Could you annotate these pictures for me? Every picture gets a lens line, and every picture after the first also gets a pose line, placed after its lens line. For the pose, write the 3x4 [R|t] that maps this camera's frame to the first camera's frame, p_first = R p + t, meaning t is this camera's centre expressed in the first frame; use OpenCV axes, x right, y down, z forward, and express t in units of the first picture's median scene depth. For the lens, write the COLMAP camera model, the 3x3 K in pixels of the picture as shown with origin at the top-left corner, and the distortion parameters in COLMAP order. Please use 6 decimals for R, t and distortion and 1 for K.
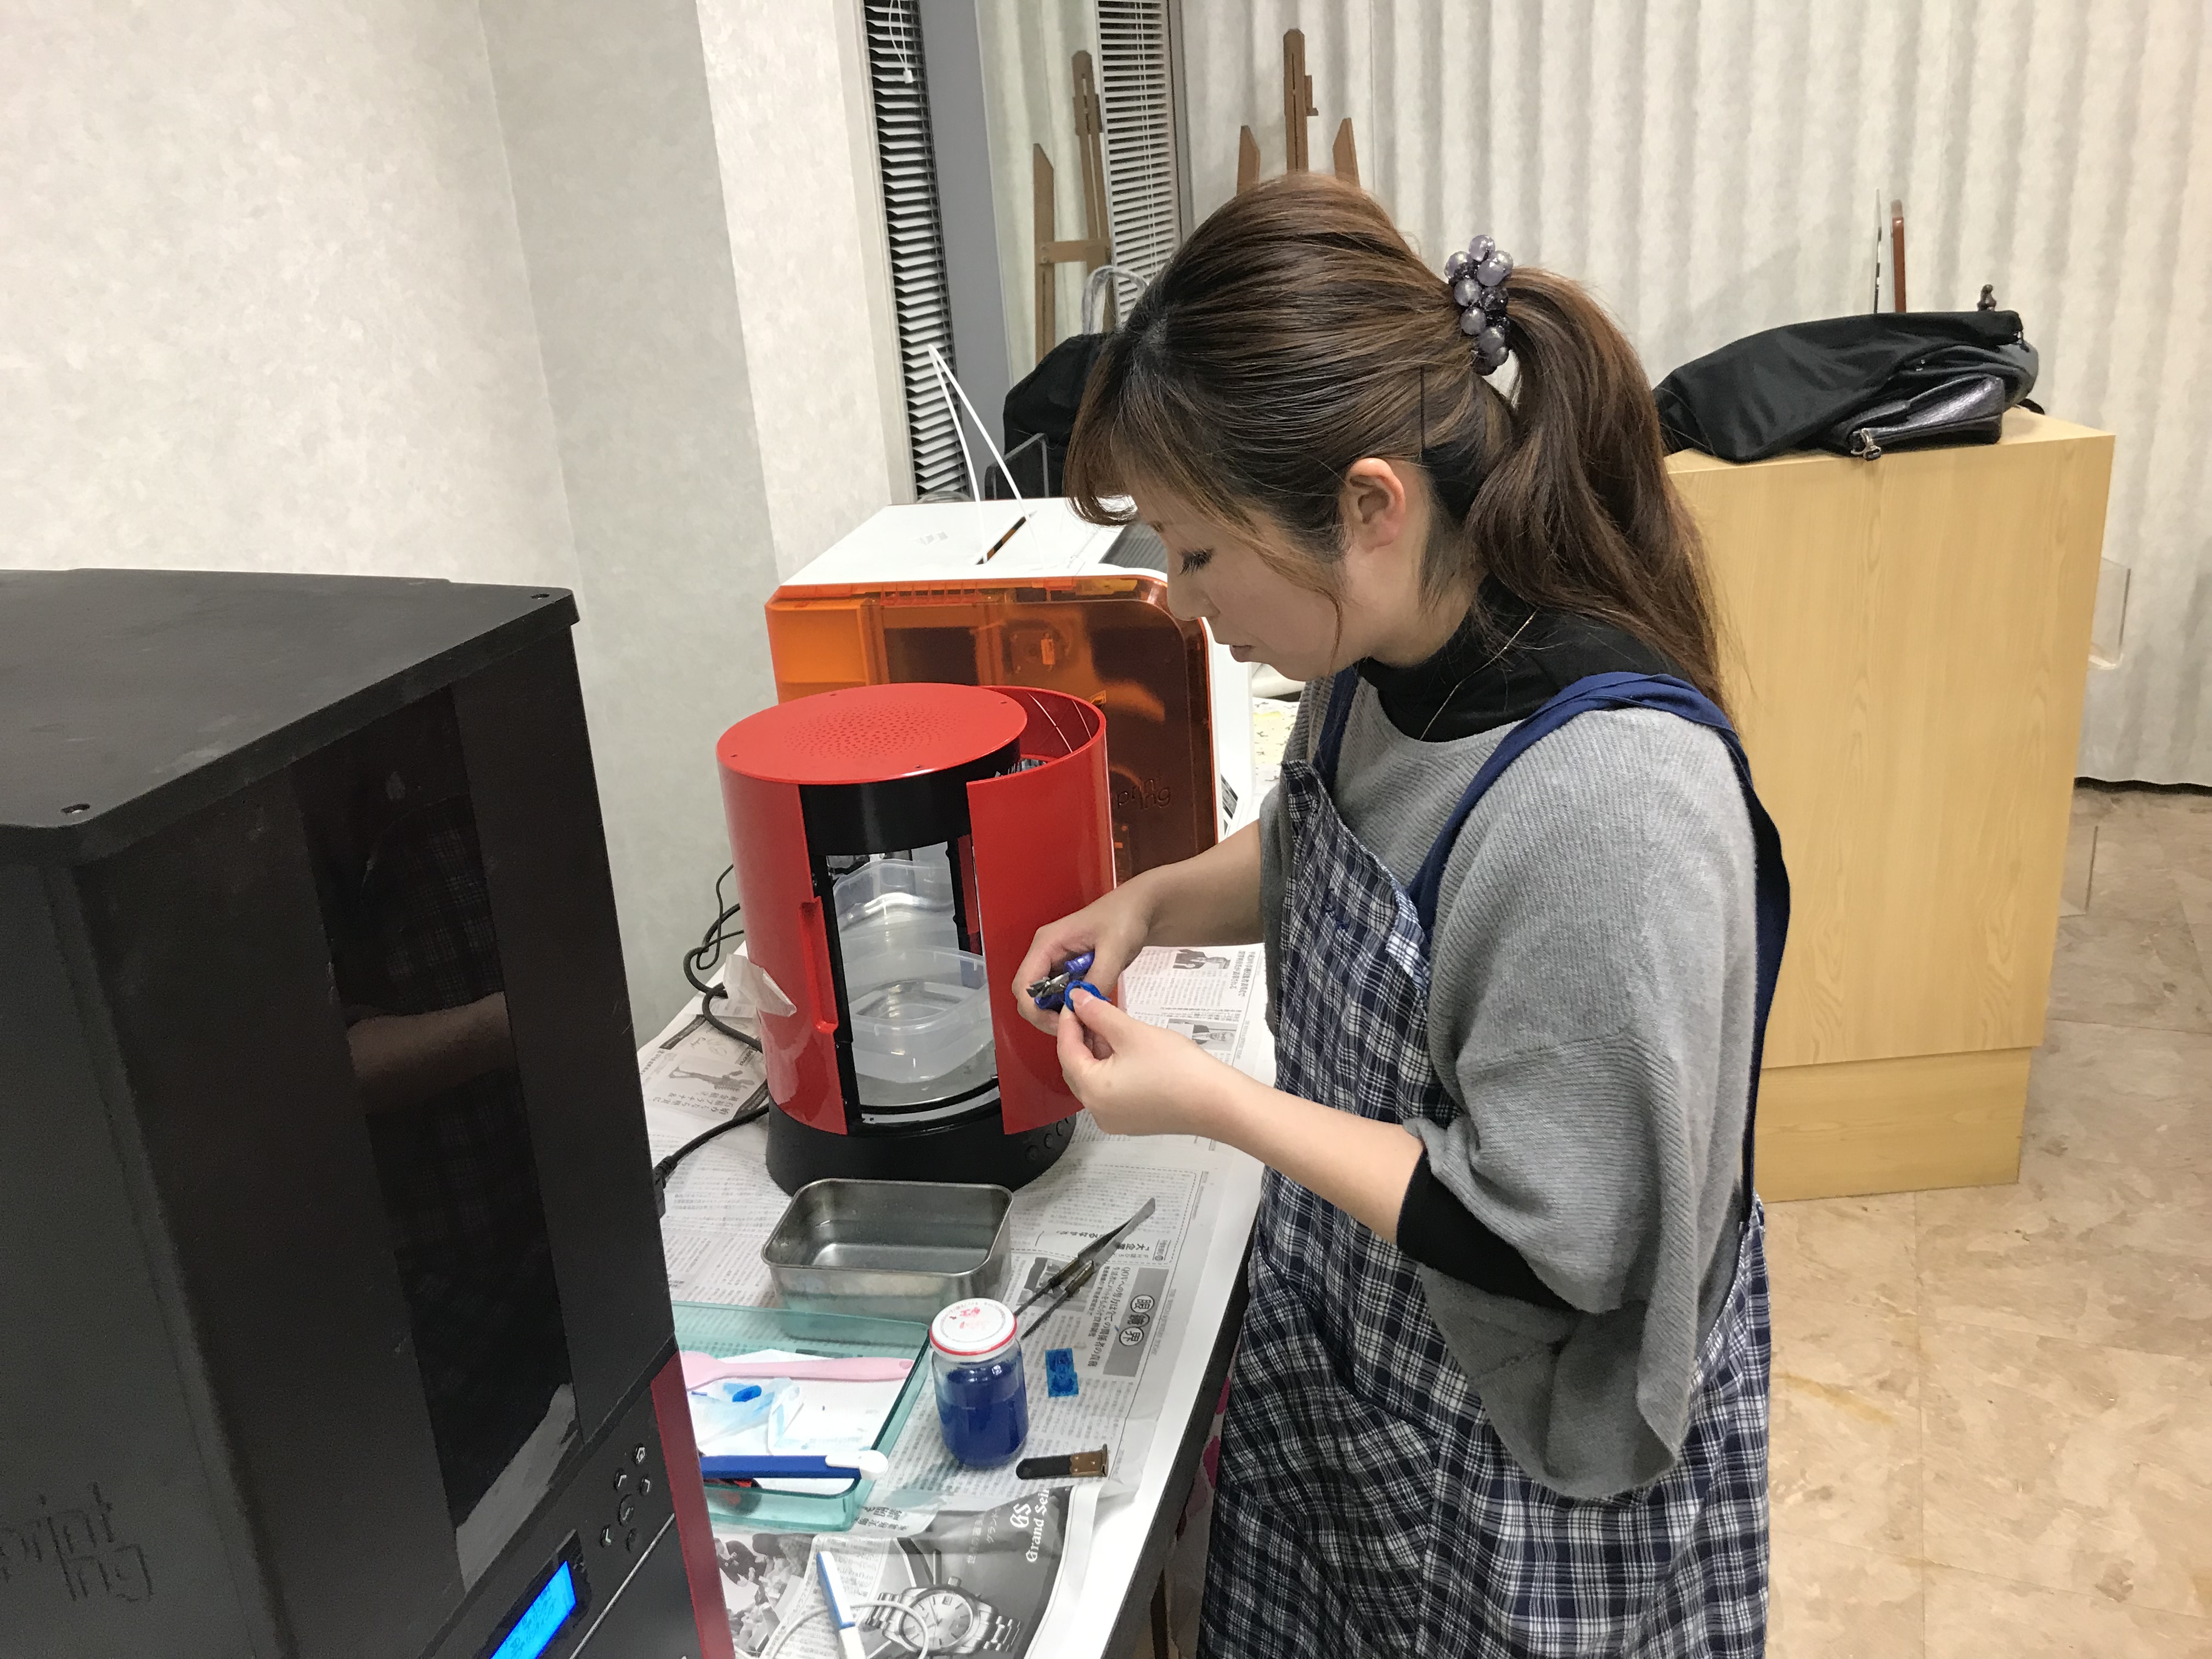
lens RADIAL K [[1865.7, 0, 1094.5], [0, 1865.7, 820.7], [0, 0, 1]] dist [0.011070, 0.002479]
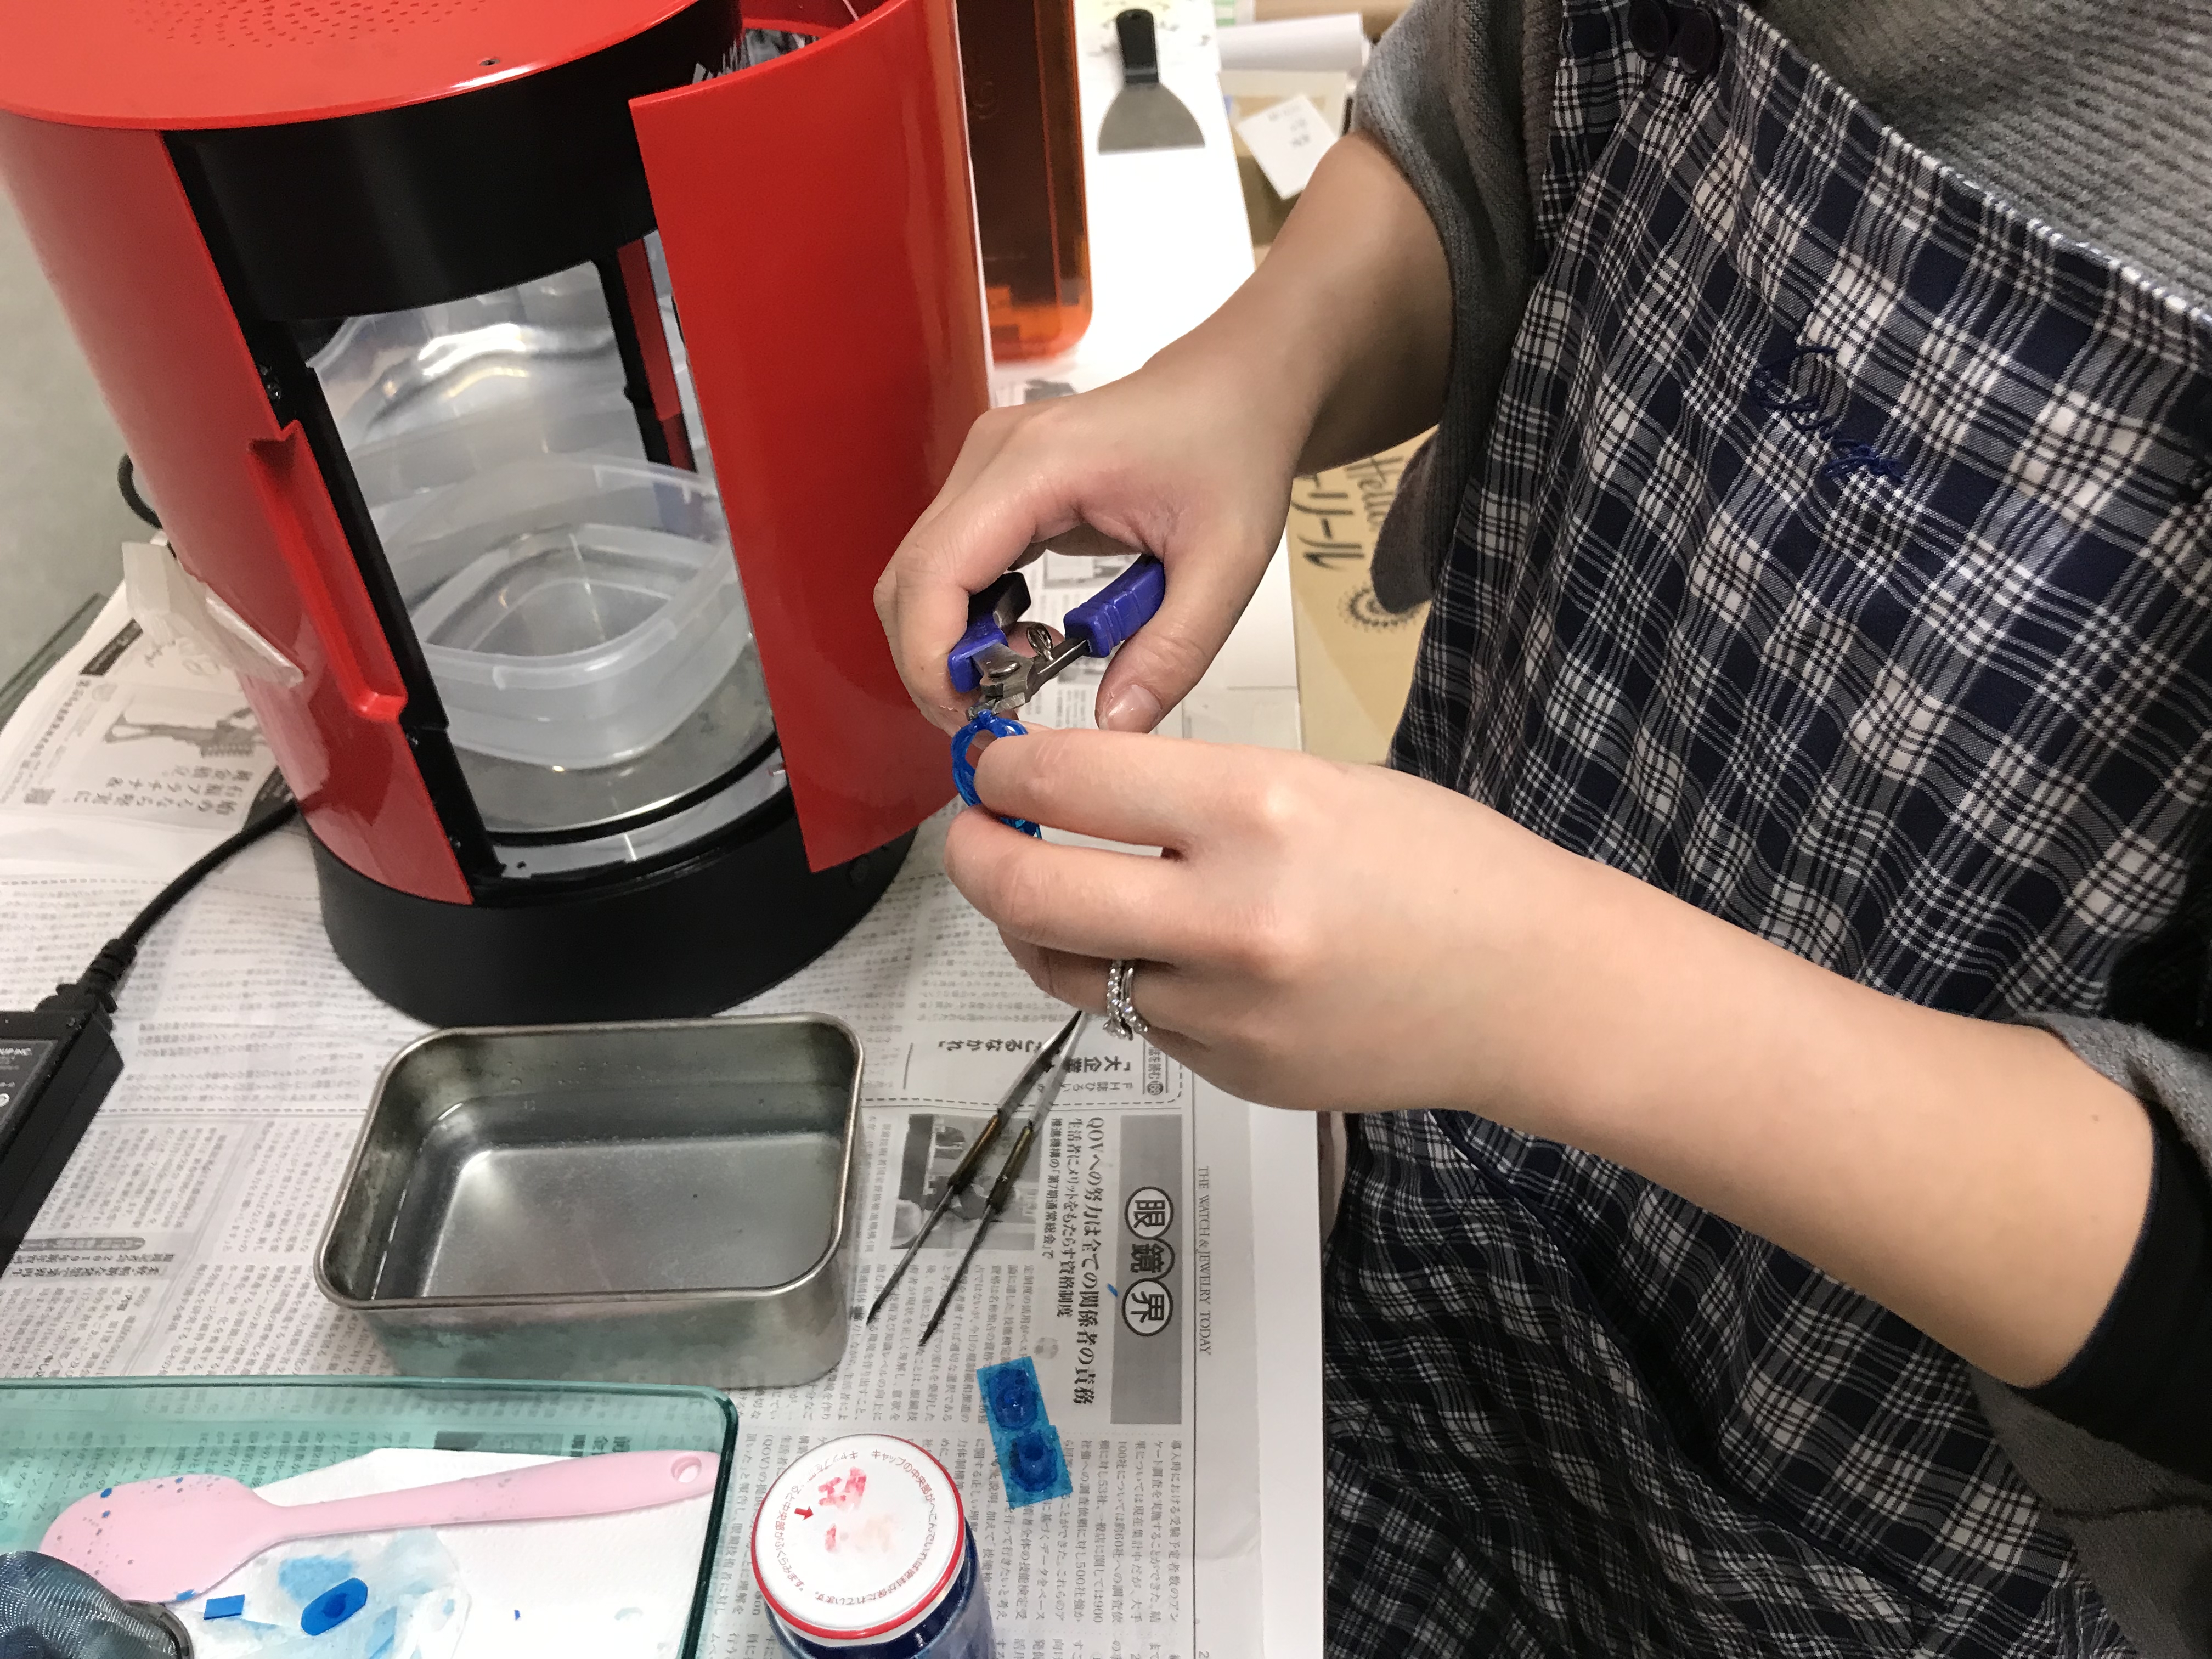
lens RADIAL K [[1865.7, 0, 1042.0], [0, 1865.7, 865.2], [0, 0, 1]] dist [0.011070, 0.002479]
pose [[0.985744, -0.119131, 0.118812, -0.035022], [0.066199, 0.923819, 0.377063, -0.006934], [-0.154681, -0.363823, 0.918535, 0.422852]]
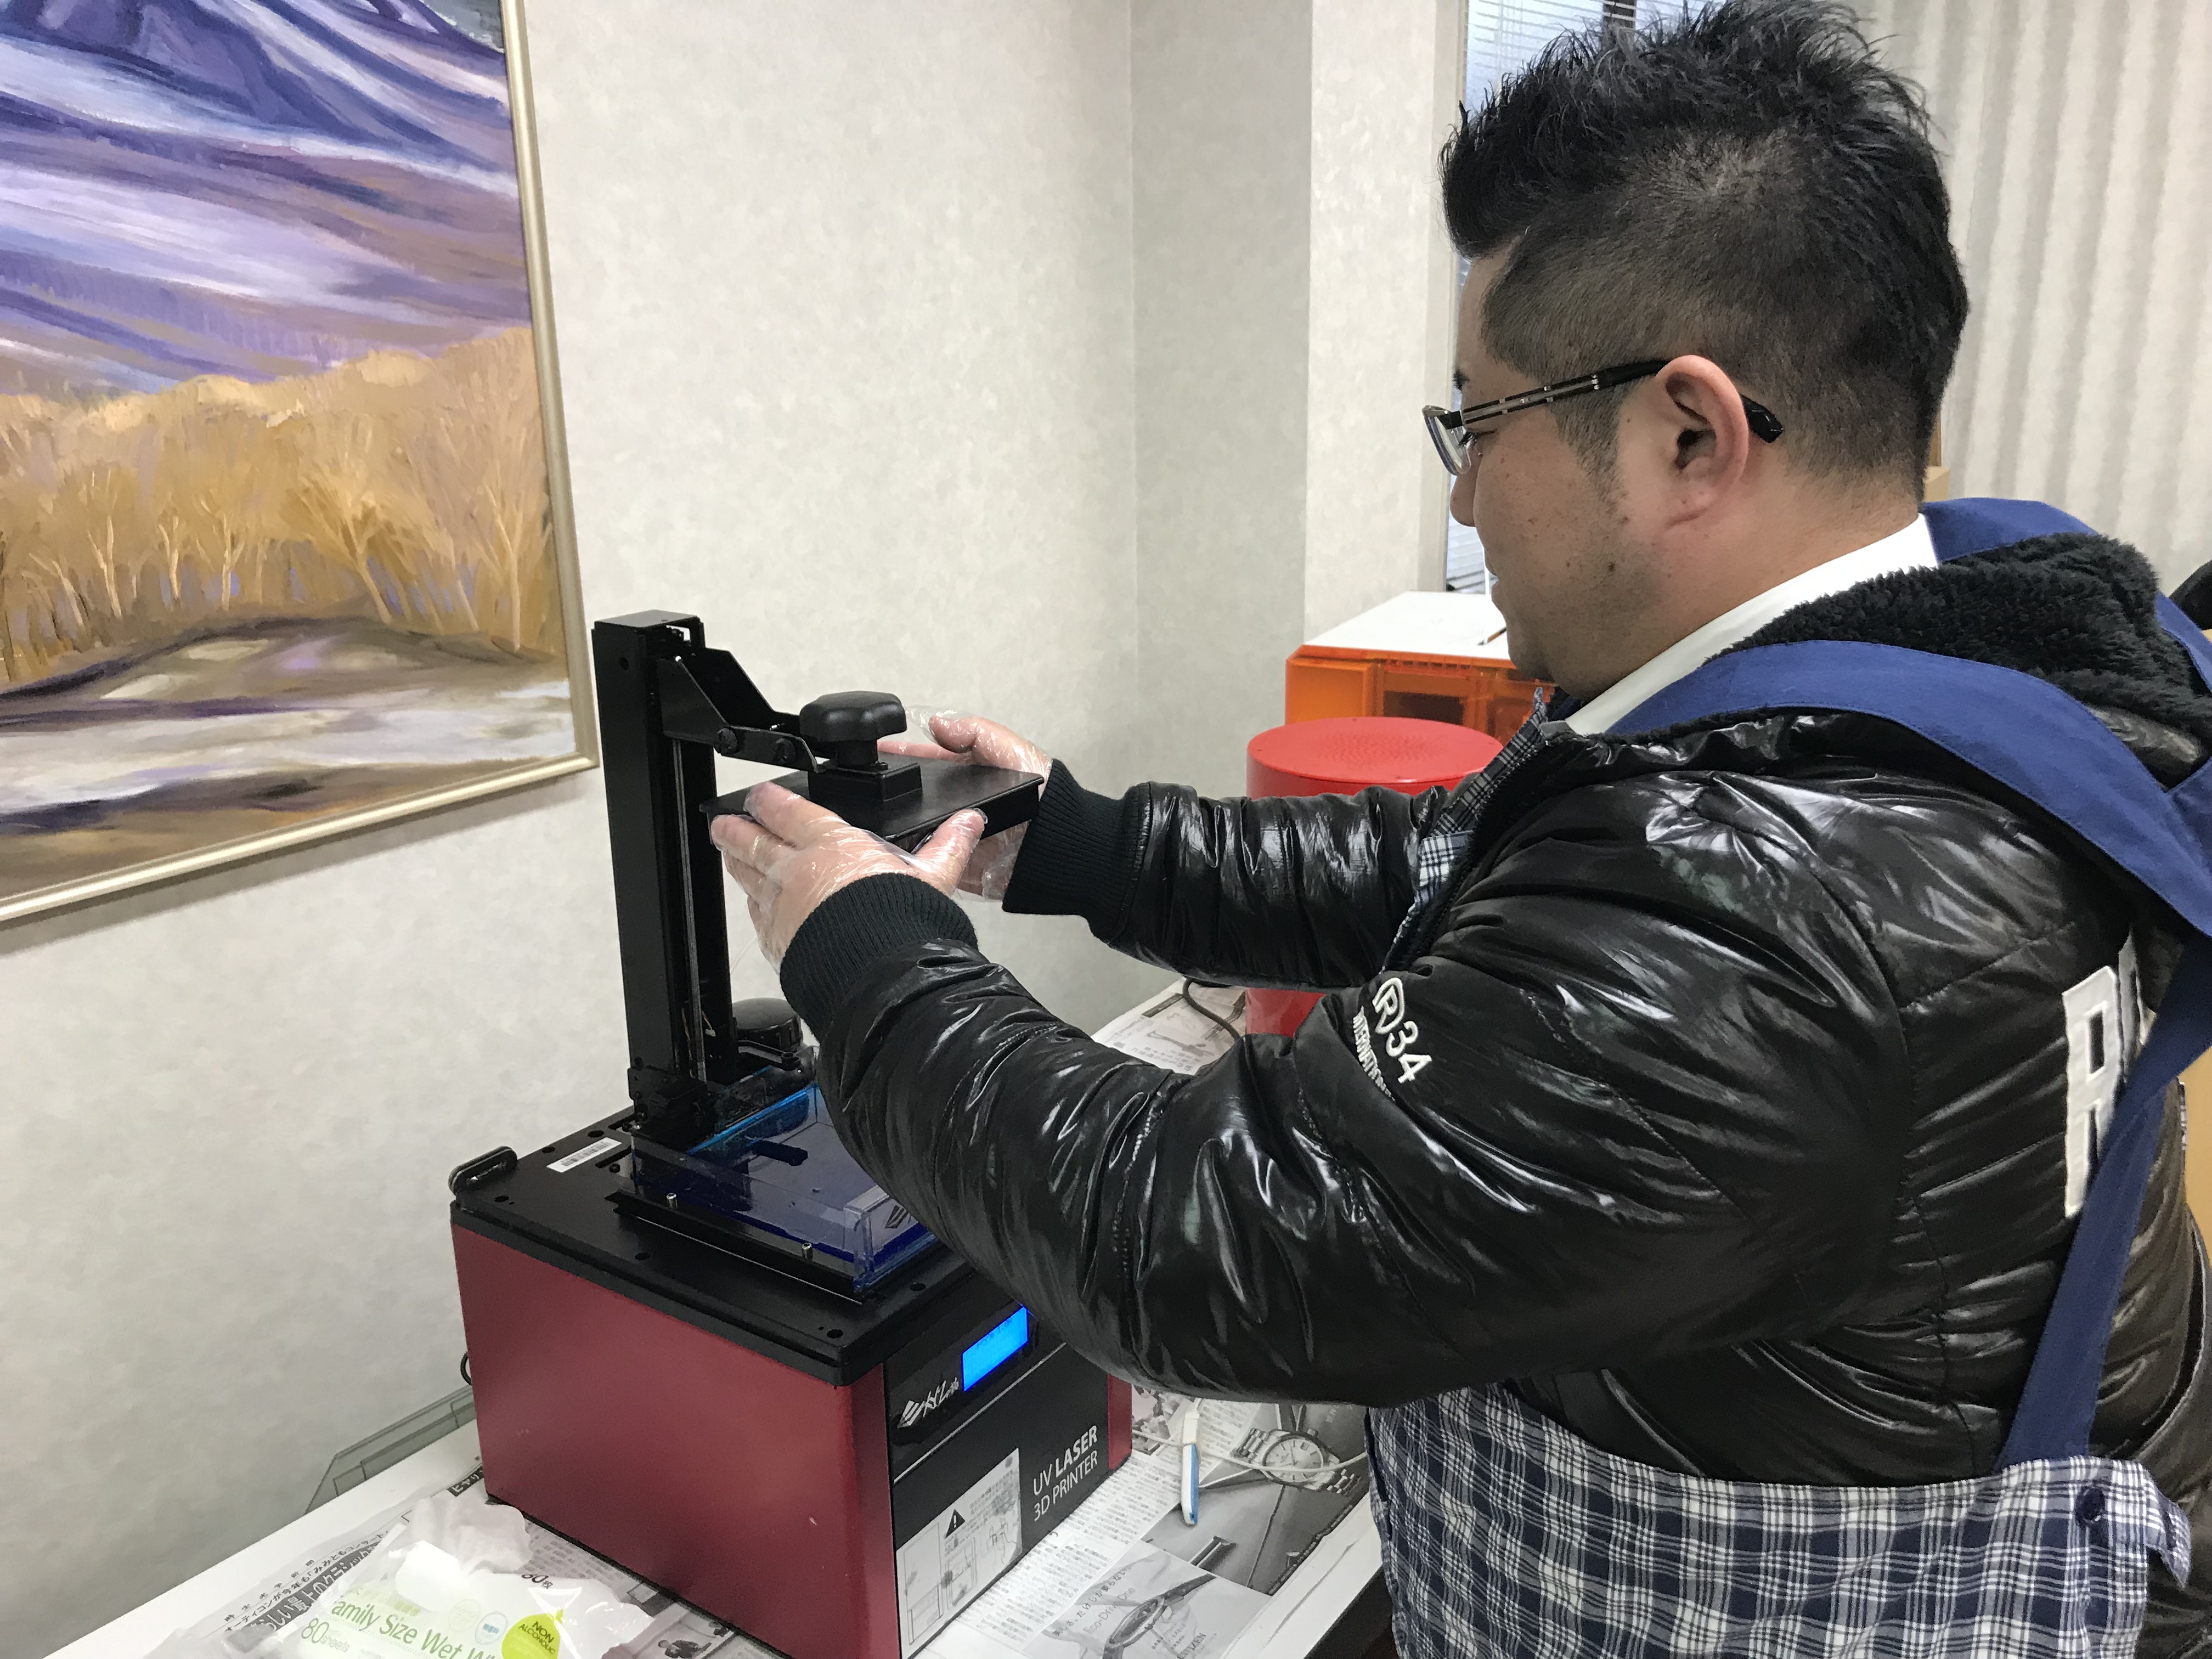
lens RADIAL K [[1865.7, 0, 1105.7], [0, 1865.7, 850.6], [0, 0, 1]] dist [0.011070, 0.002479]
pose [[0.954415, 0.144696, -0.261063, 0.035753], [-0.156024, 0.987483, -0.023086, 0.046880], [0.254455, 0.062766, 0.965046, -0.142796]]
